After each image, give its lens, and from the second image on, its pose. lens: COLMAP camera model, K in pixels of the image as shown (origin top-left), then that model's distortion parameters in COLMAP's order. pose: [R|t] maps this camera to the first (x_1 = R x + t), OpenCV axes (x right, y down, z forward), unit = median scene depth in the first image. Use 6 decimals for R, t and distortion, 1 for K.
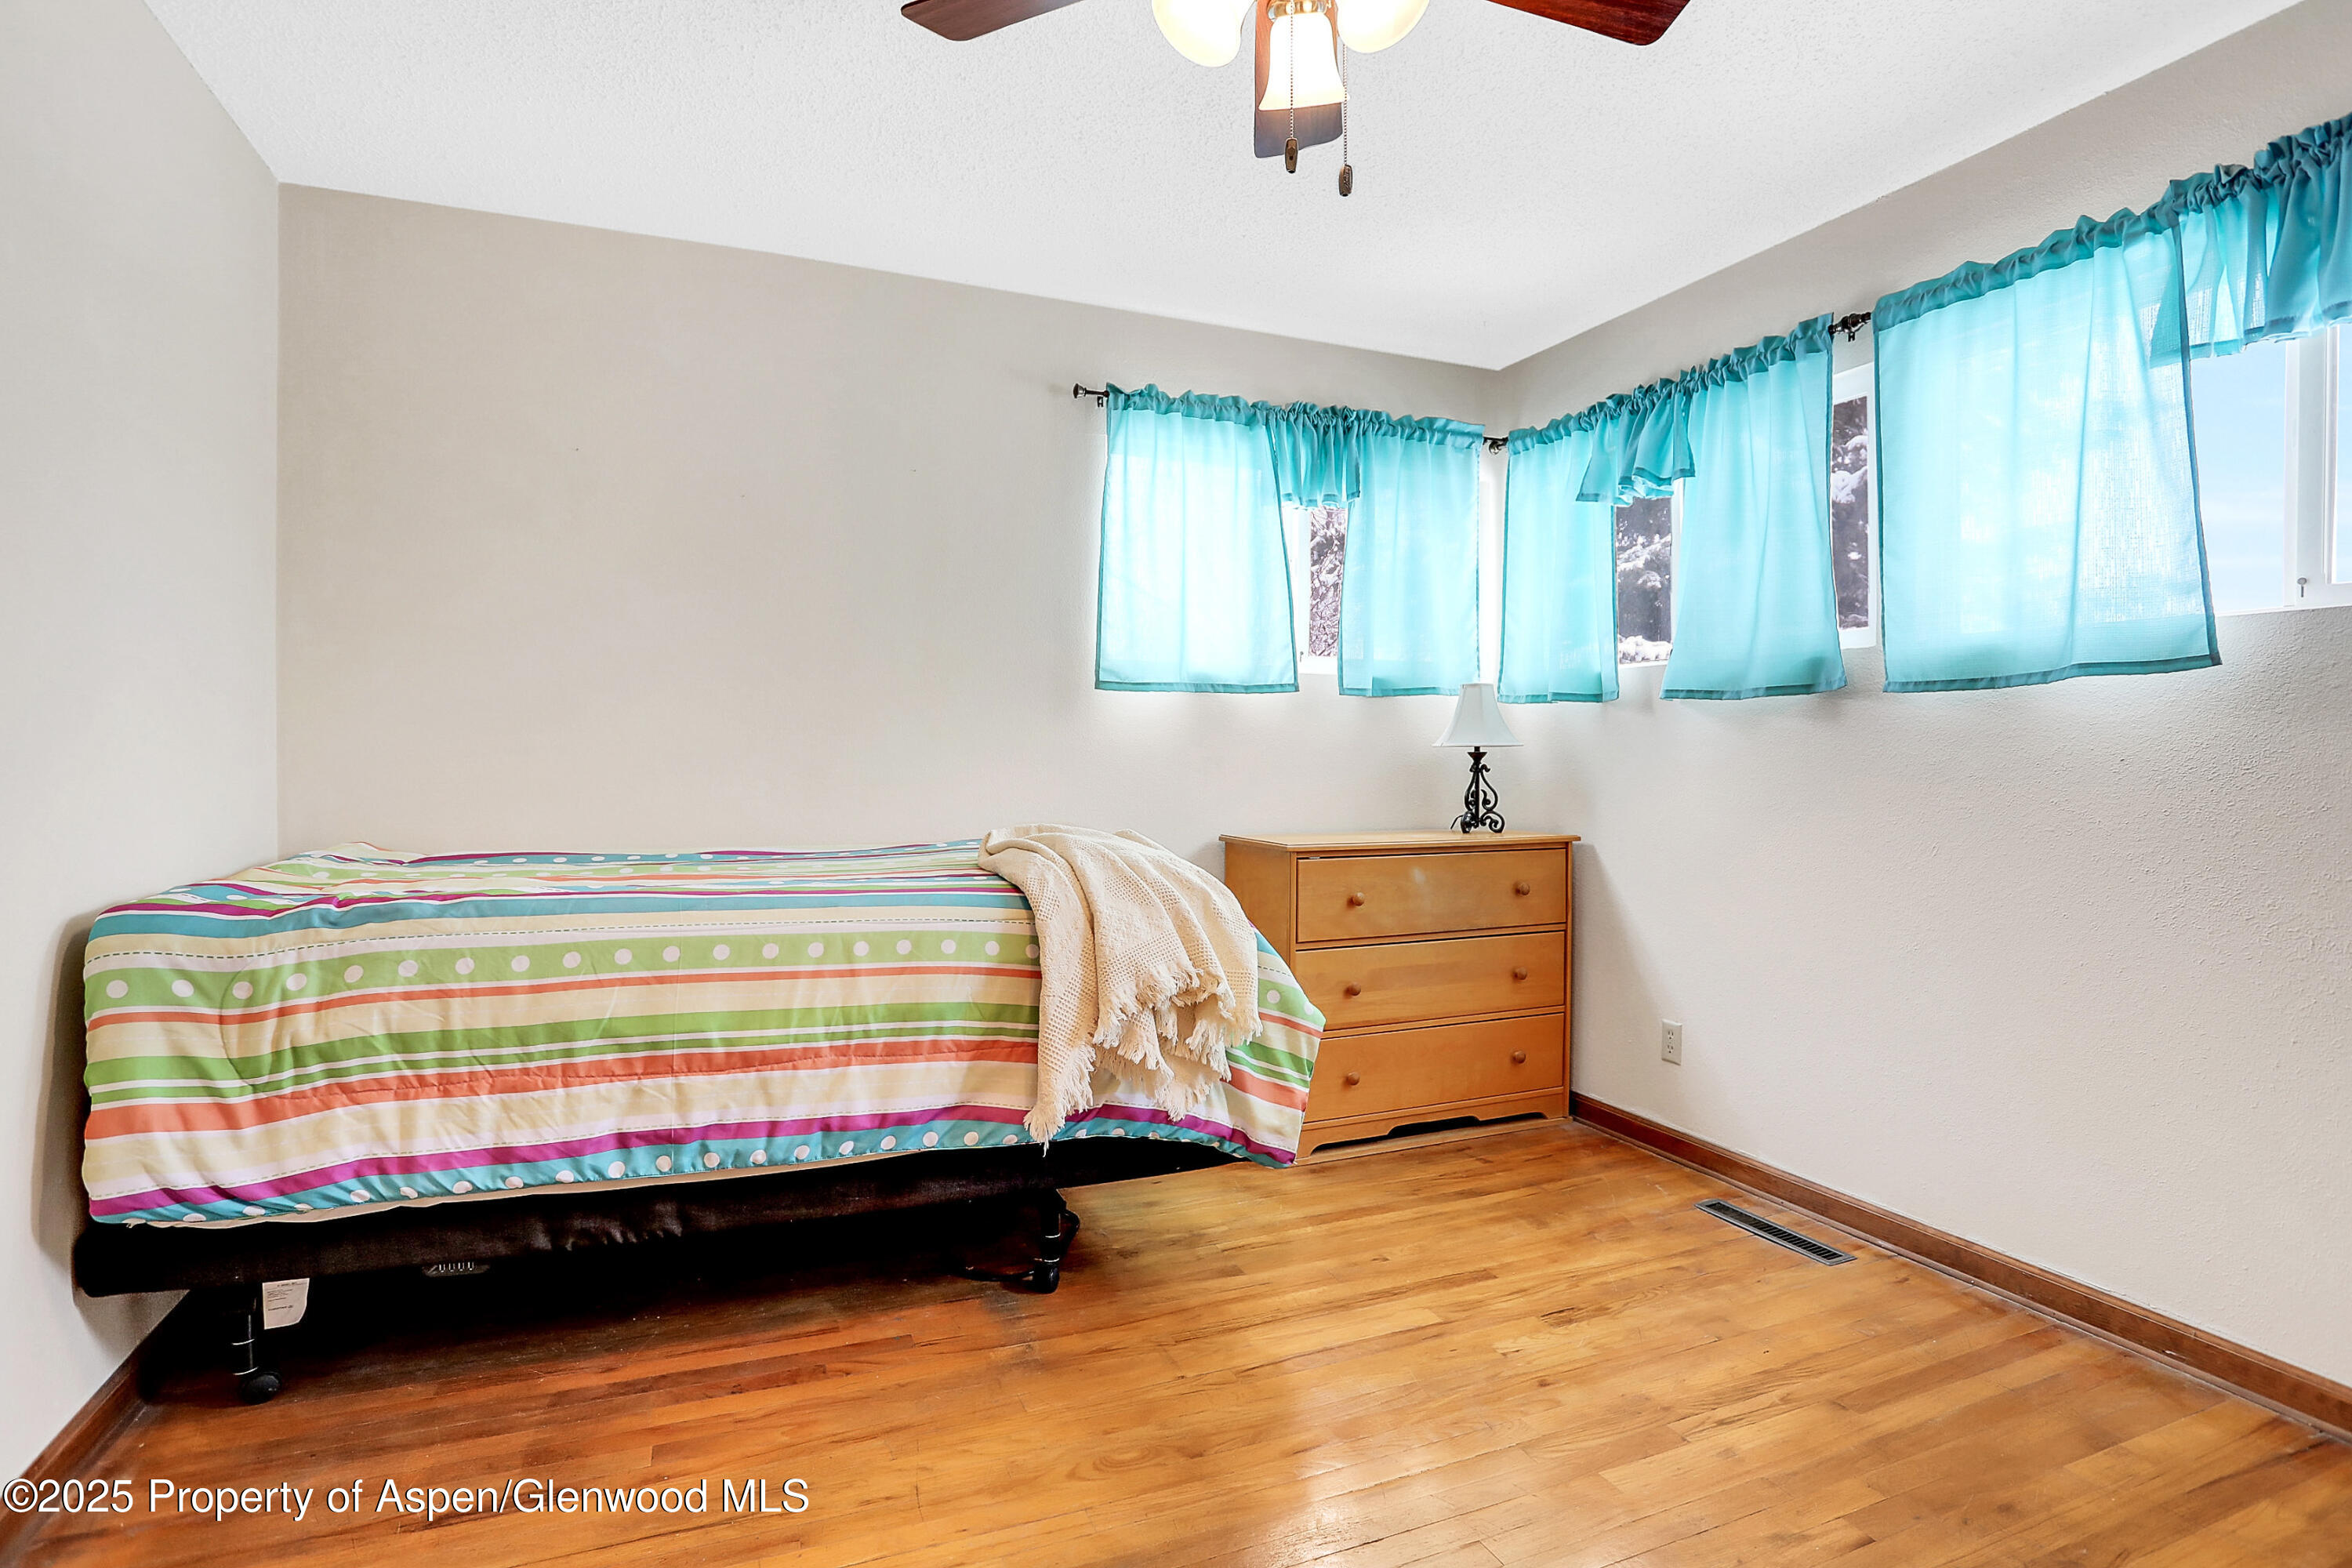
lens RADIAL K [[1199.2, 0, 1190.9], [0, 1199.2, 768.3], [0, 0, 1]] dist [-0.048705, 0.016221]
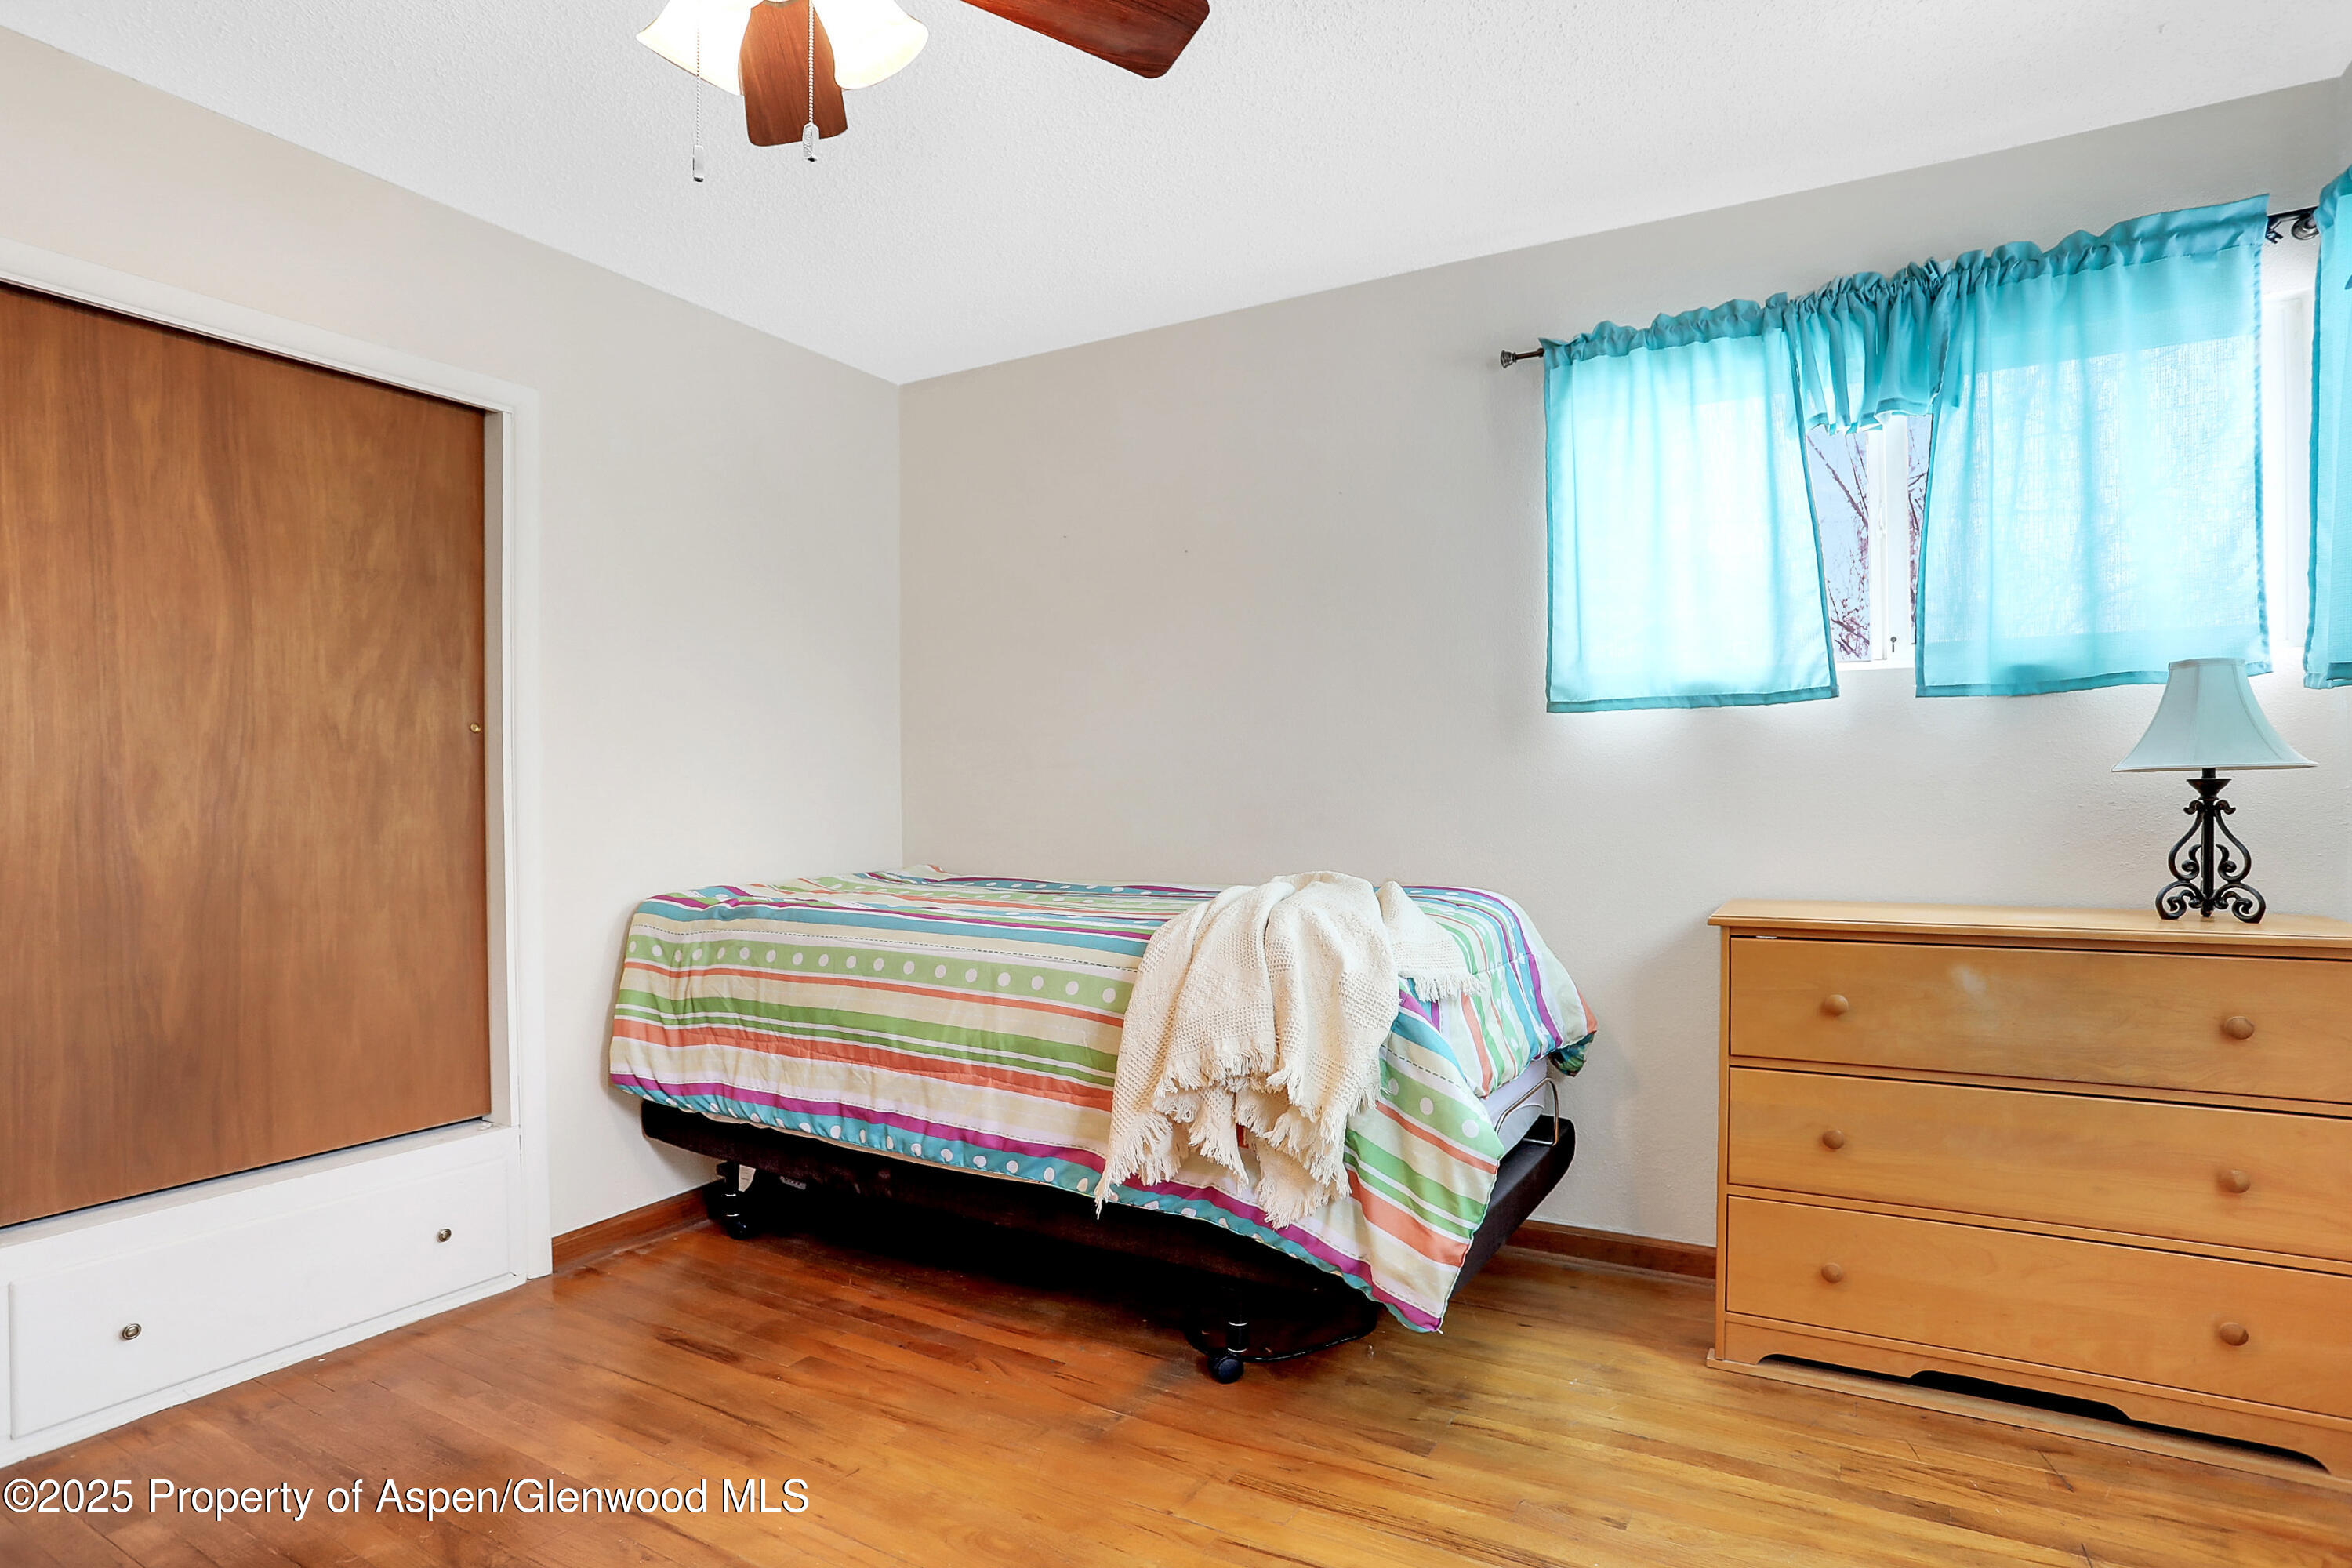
lens RADIAL K [[1199.2, 0, 1082.2], [0, 1199.2, 798.4], [0, 0, 1]] dist [-0.048705, 0.016221]
pose [[0.601844, -0.005721, -0.798593, 0.561673], [0.001937, 0.999982, -0.005703, -0.003810], [0.798611, 0.001885, 0.601844, 0.371325]]
